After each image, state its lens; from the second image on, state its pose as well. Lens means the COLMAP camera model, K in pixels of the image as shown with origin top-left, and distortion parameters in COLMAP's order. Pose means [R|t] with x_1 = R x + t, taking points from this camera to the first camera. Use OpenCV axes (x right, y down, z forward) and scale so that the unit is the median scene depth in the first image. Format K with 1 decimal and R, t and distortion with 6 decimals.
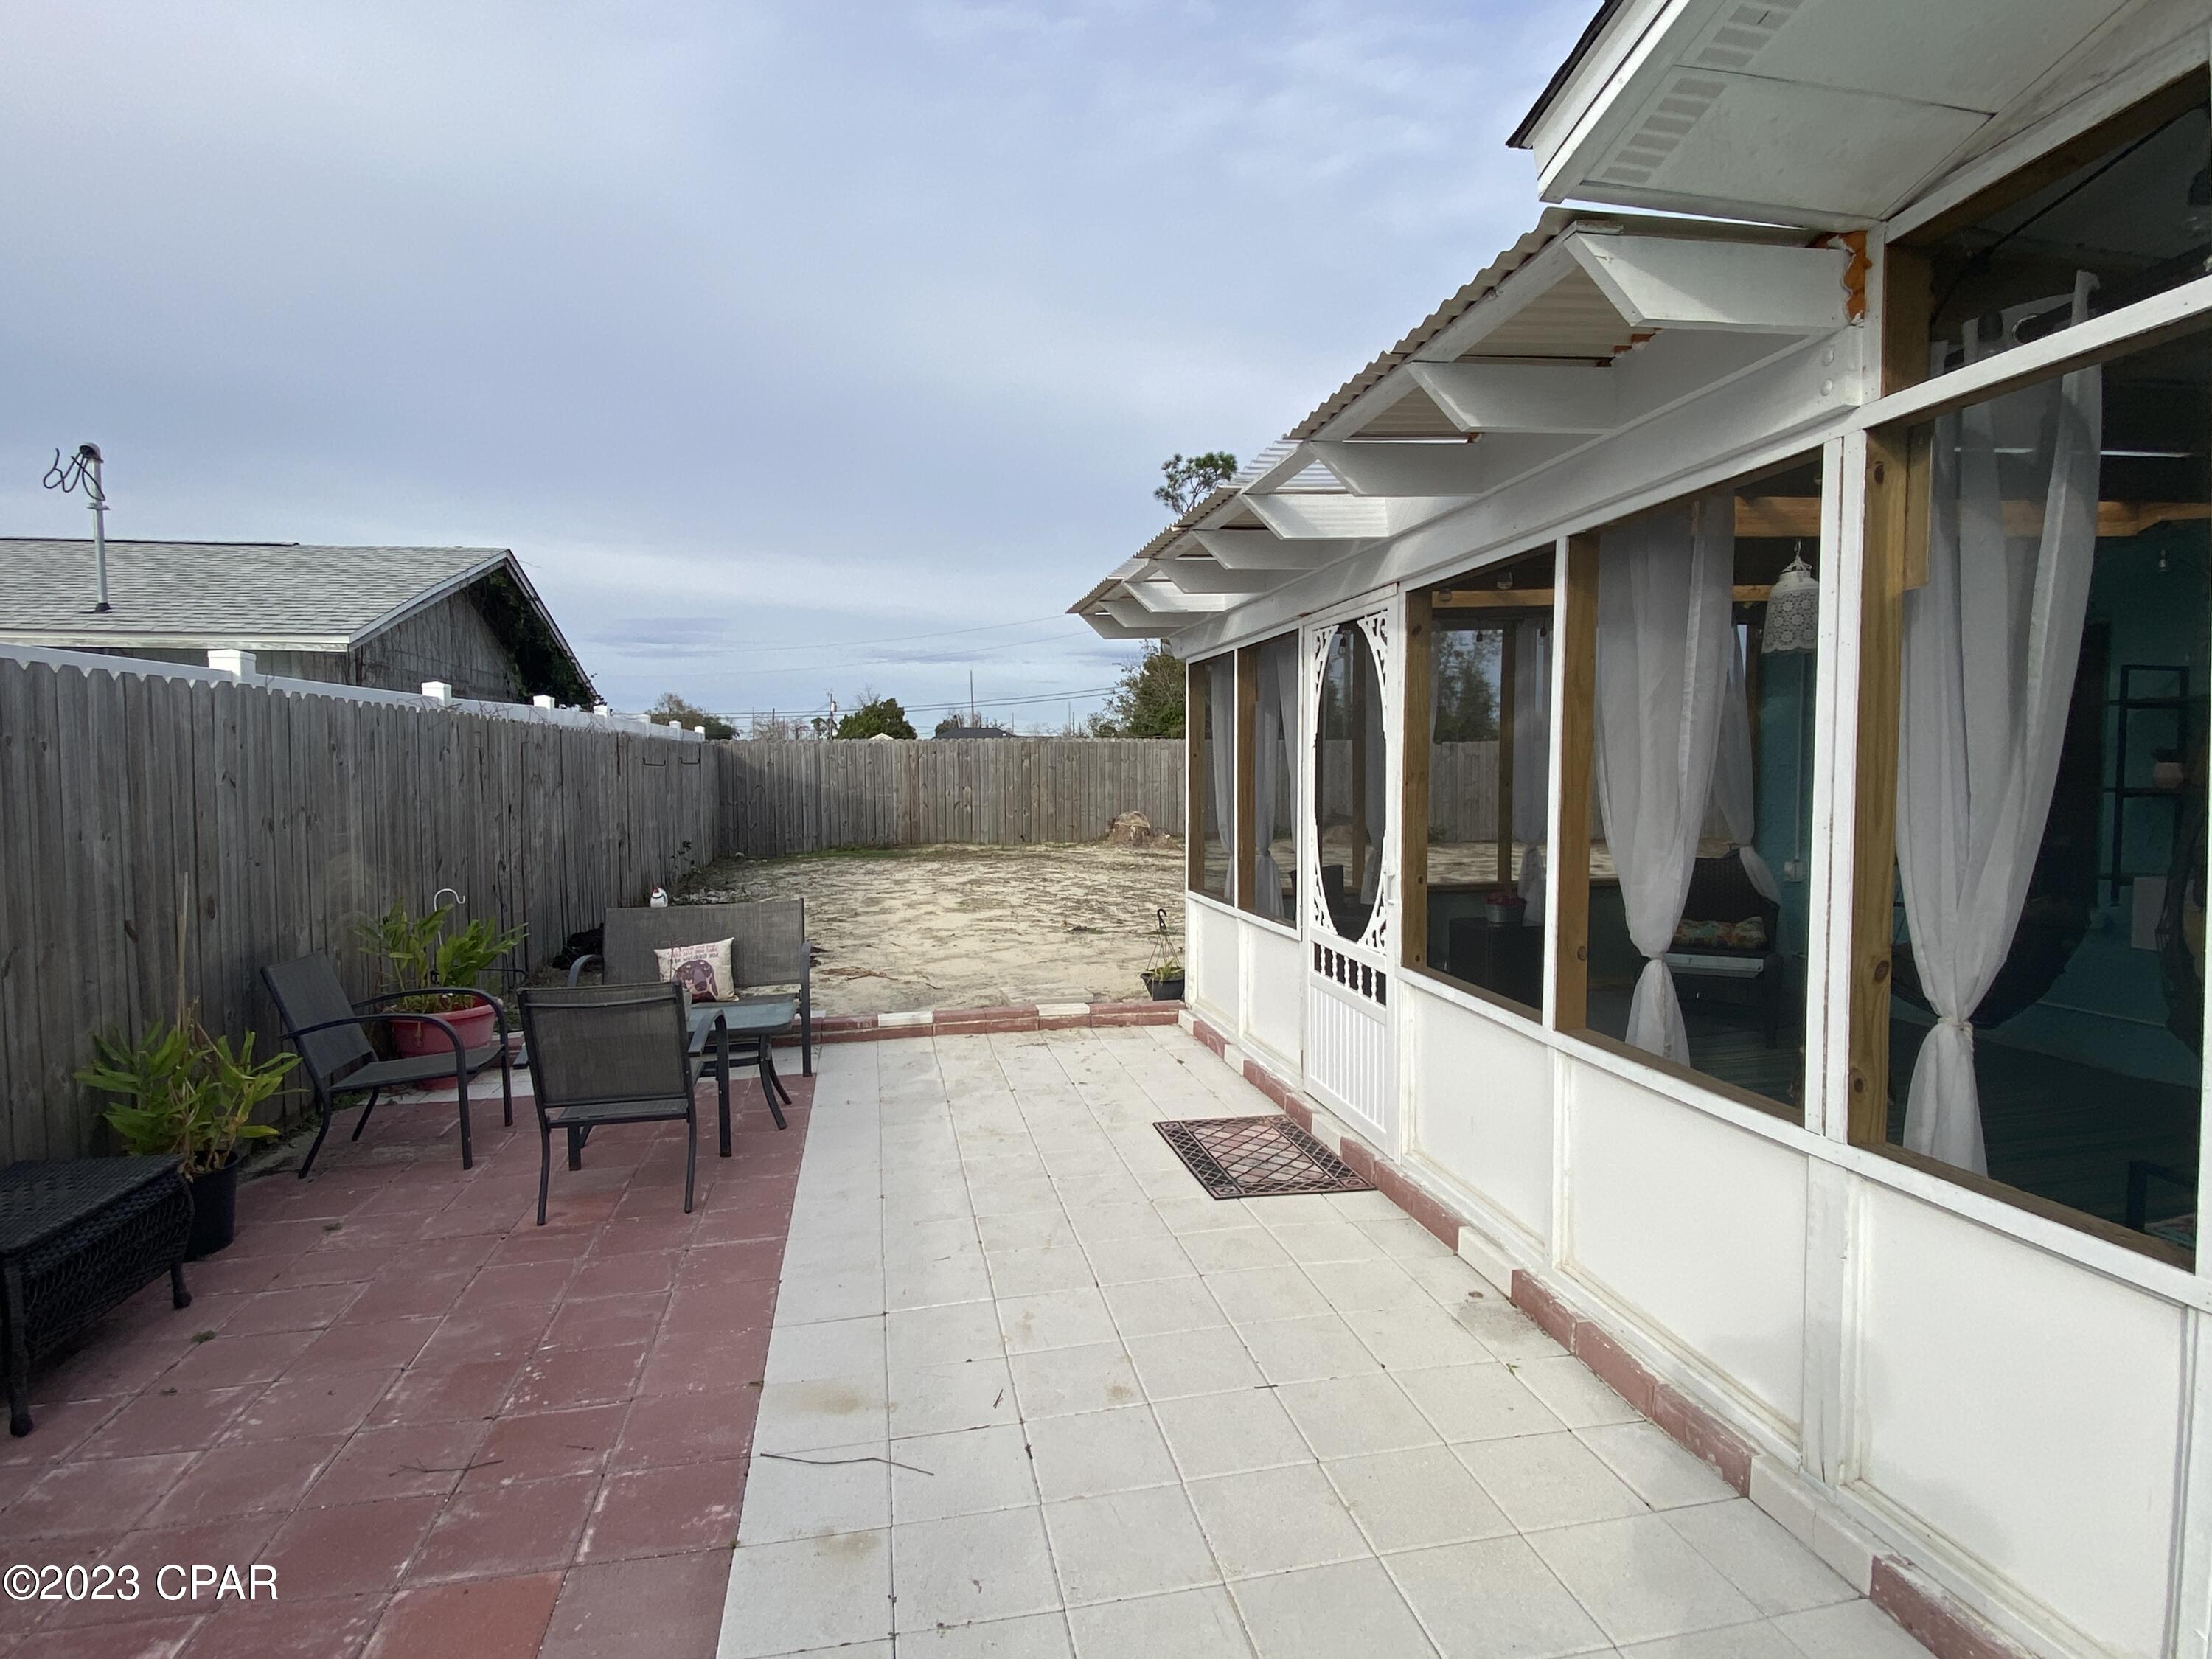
lens RADIAL K [[1166.9, 0, 1096.1], [0, 1166.9, 838.3], [0, 0, 1]] dist [-0.017213, -0.001003]
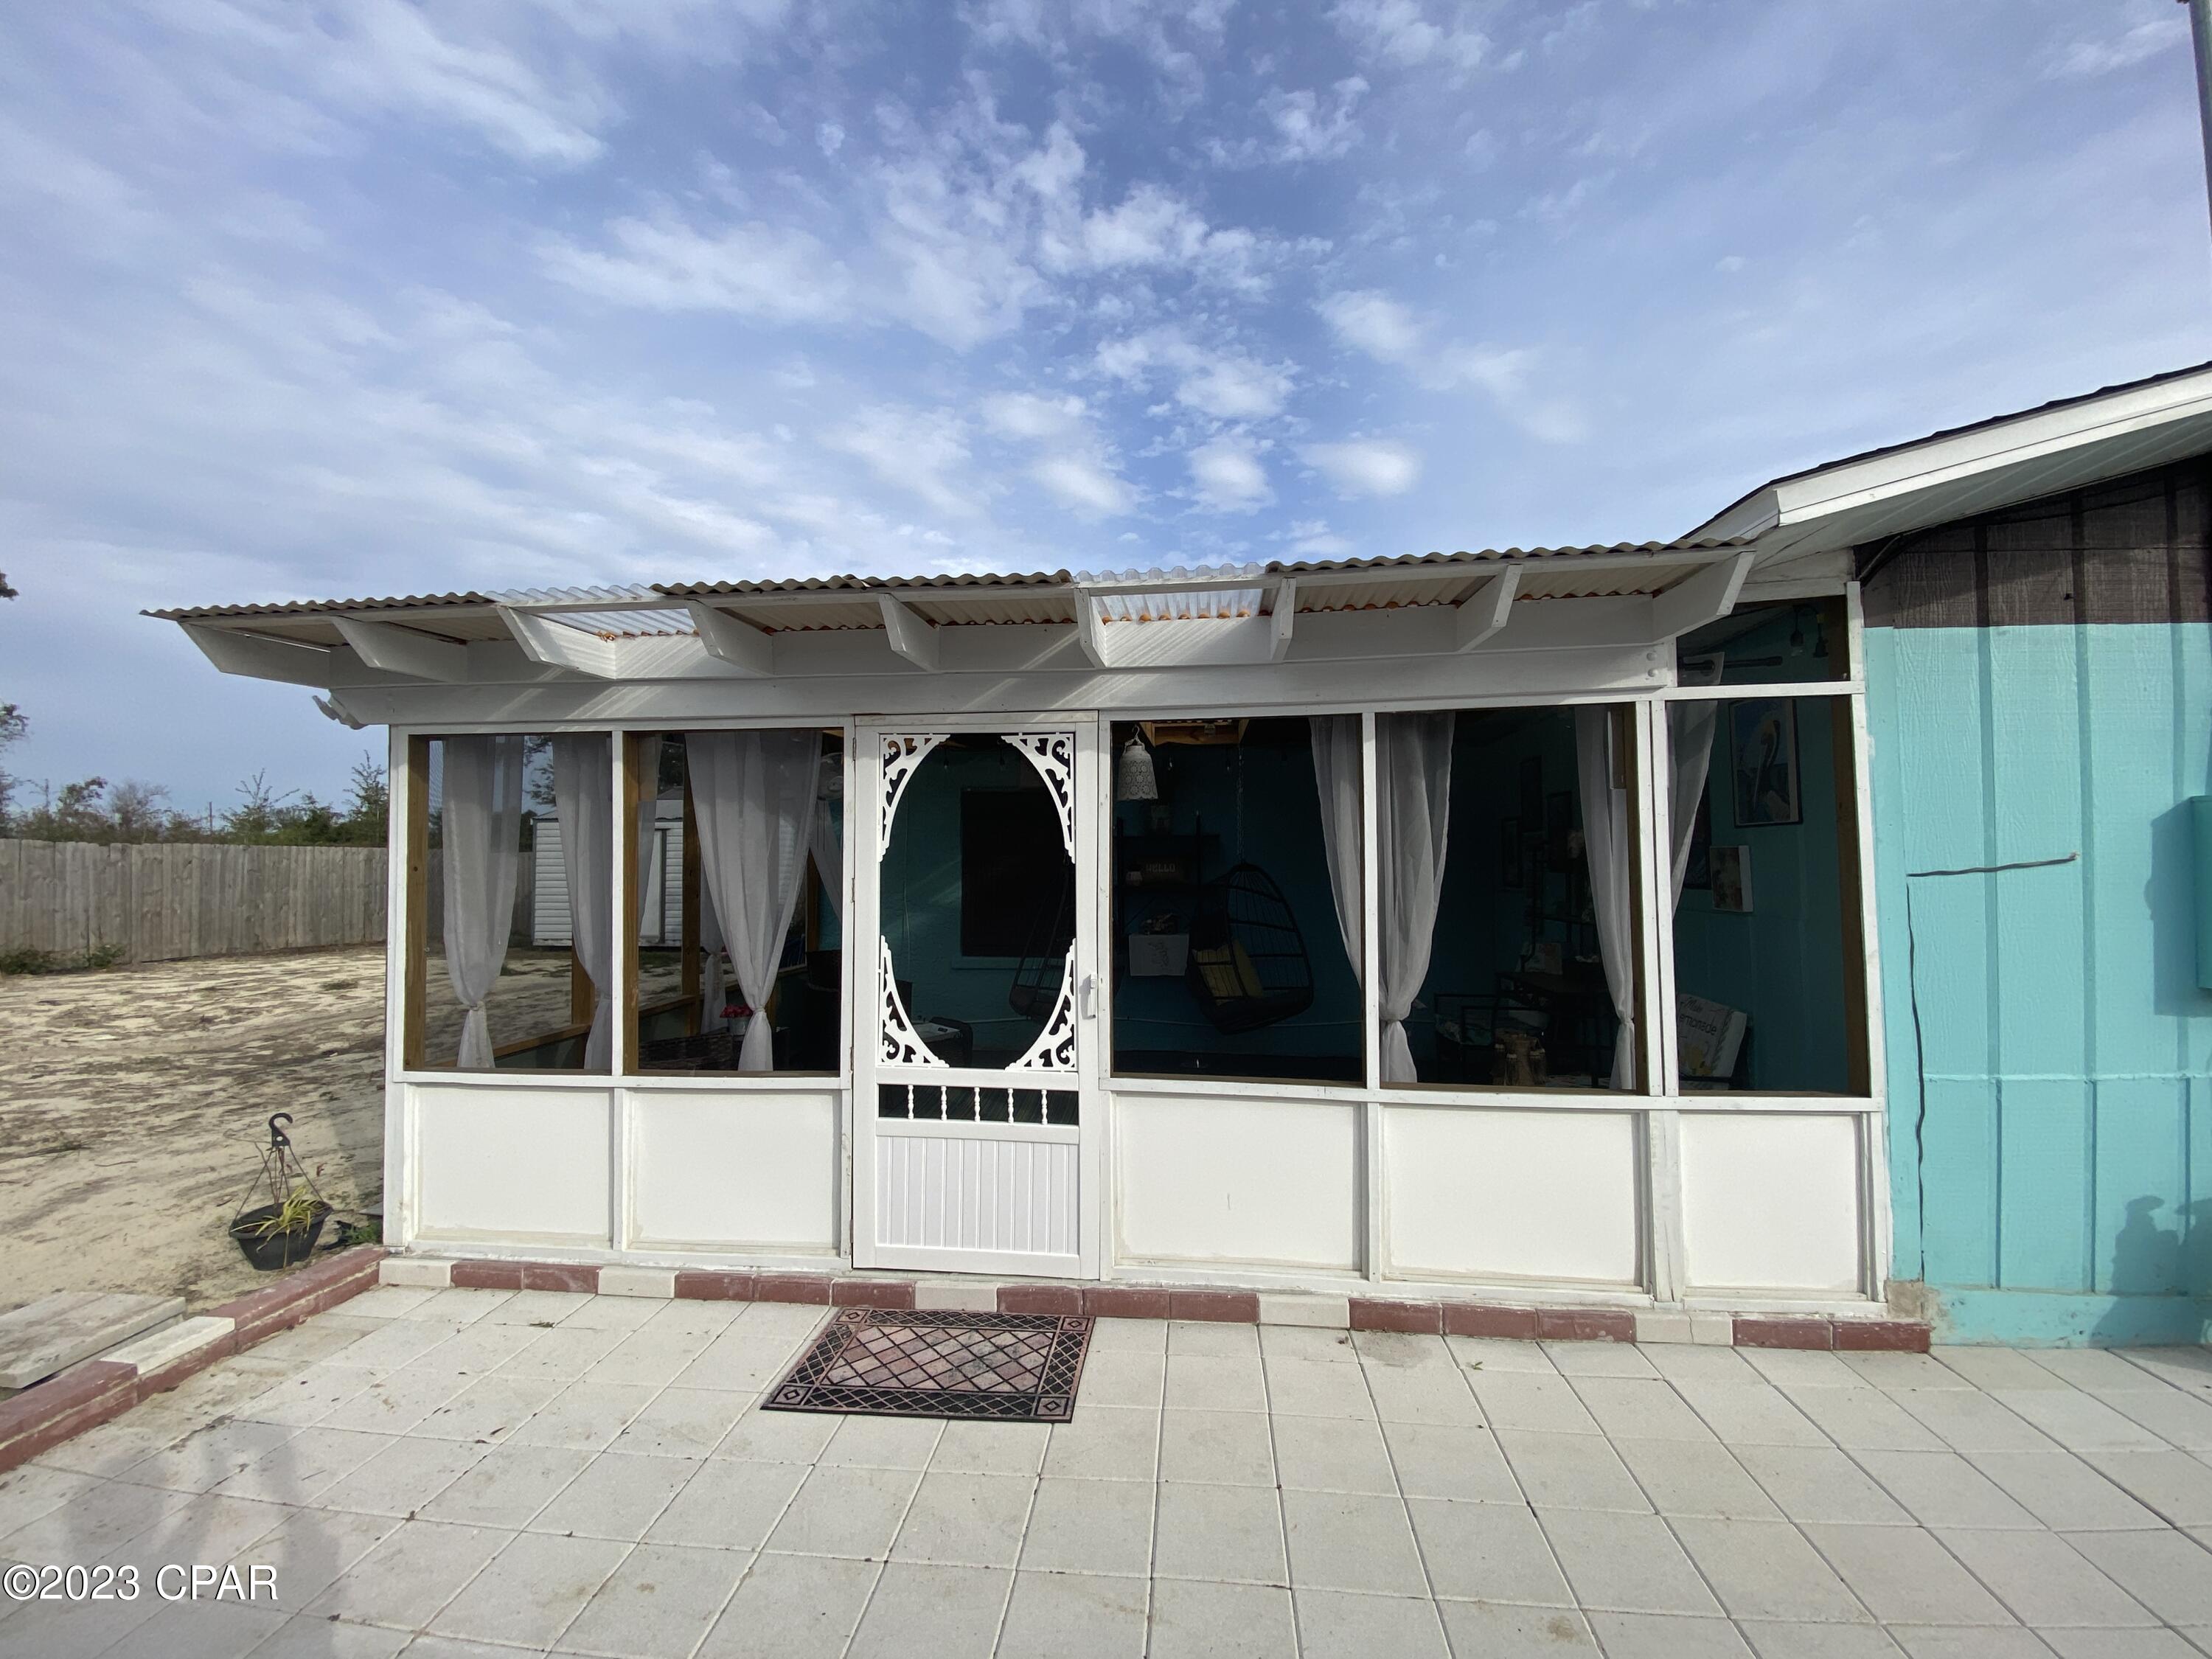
lens RADIAL K [[891.8, 0, 1124.0], [0, 891.8, 817.1], [0, 0, 1]] dist [0.004010, -0.005401]
pose [[0.288421, 0.044678, 0.956461, -0.465451], [0.065828, 0.995622, -0.066358, -0.062190], [-0.955238, 0.082100, 0.284218, 0.697637]]
